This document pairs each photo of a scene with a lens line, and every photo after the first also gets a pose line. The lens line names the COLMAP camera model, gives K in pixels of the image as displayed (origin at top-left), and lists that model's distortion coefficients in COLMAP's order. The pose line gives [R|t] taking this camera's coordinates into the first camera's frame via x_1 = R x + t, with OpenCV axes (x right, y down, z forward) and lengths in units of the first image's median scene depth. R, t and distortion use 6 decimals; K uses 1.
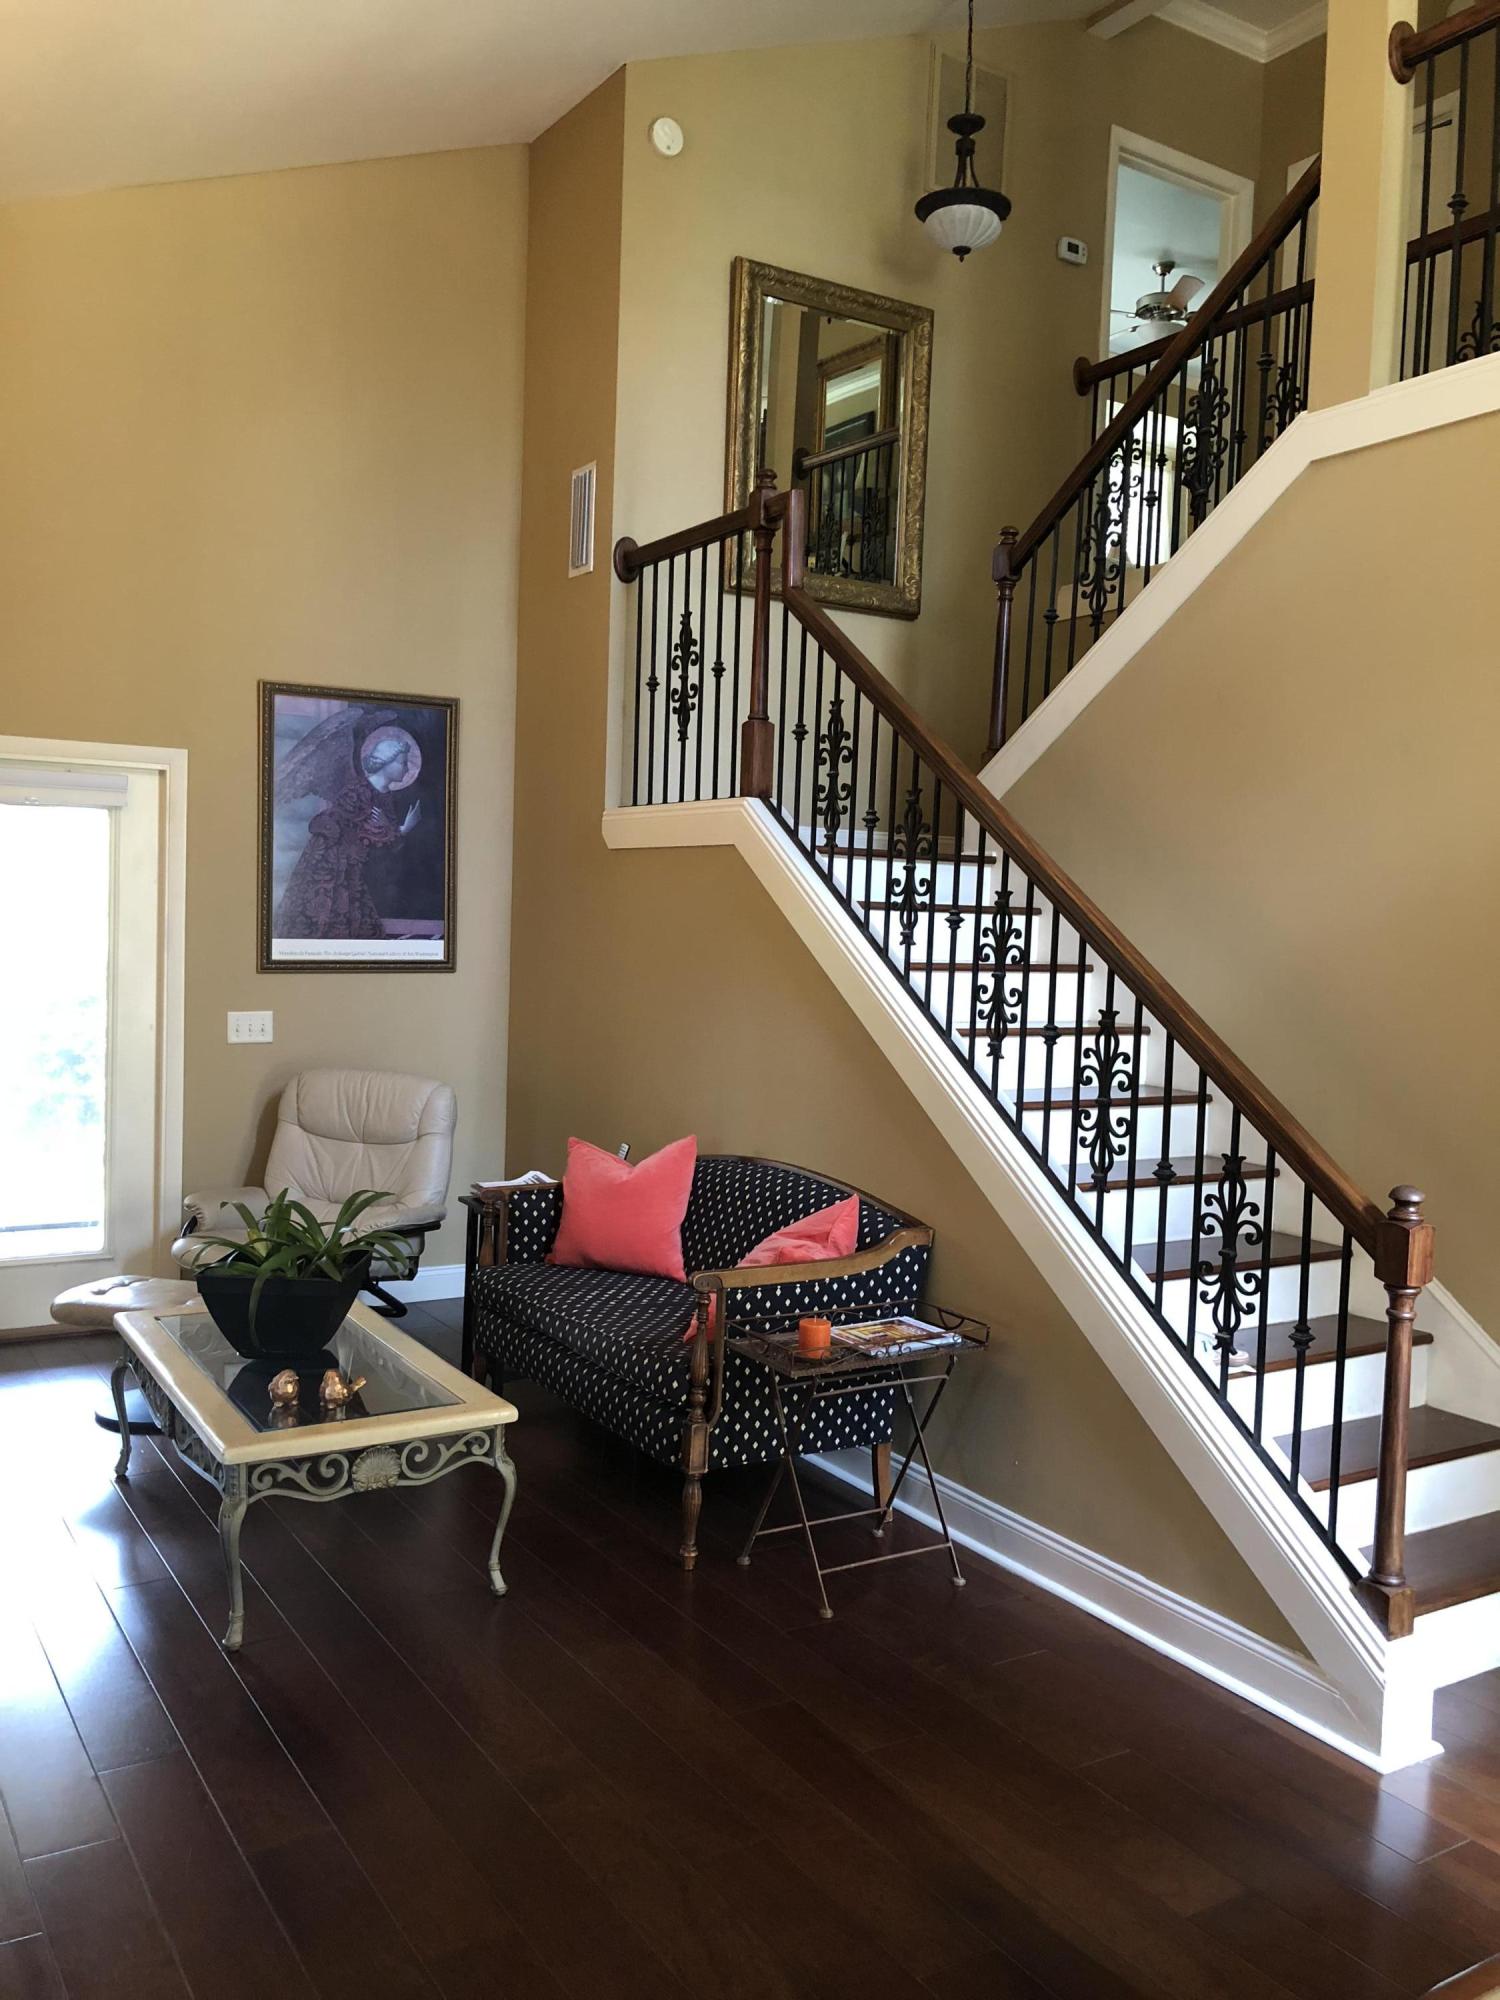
lens RADIAL K [[1643.5, 0, 750.0], [0, 1643.5, 1000.0], [0, 0, 1]] dist [0.155877, -0.384678]
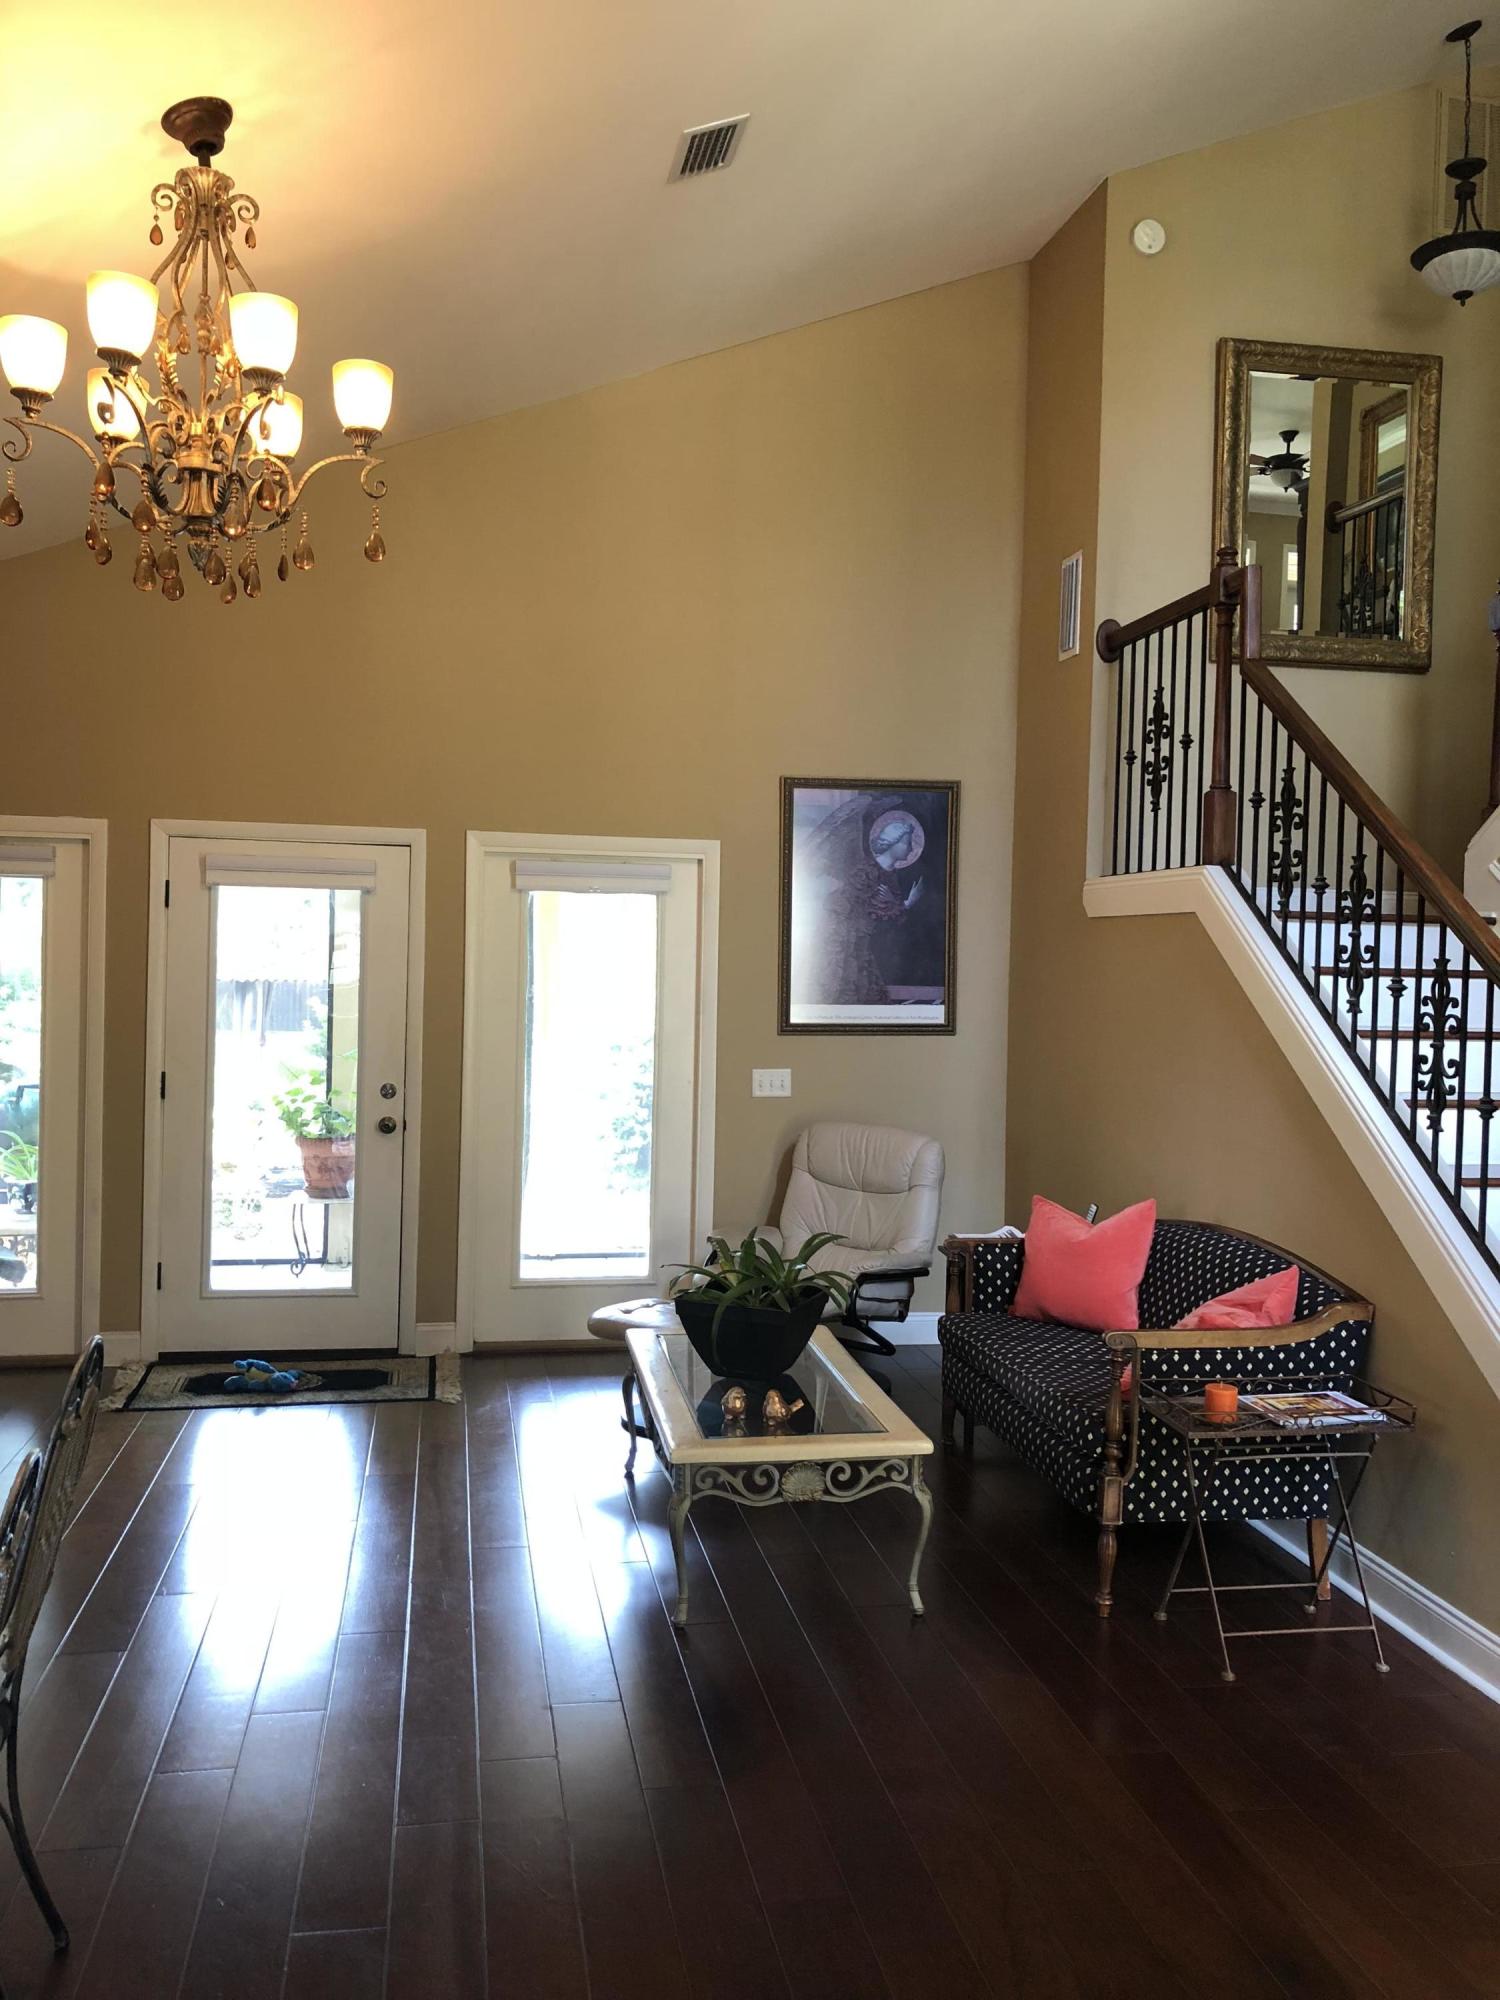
lens RADIAL K [[1628.2, 0, 750.0], [0, 1628.2, 1000.0], [0, 0, 1]] dist [0.097661, -0.157695]
pose [[0.933245, -0.003687, -0.359222, 0.108579], [-0.008635, 0.999428, -0.032693, -0.005747], [0.359137, 0.033613, 0.932679, -0.043164]]
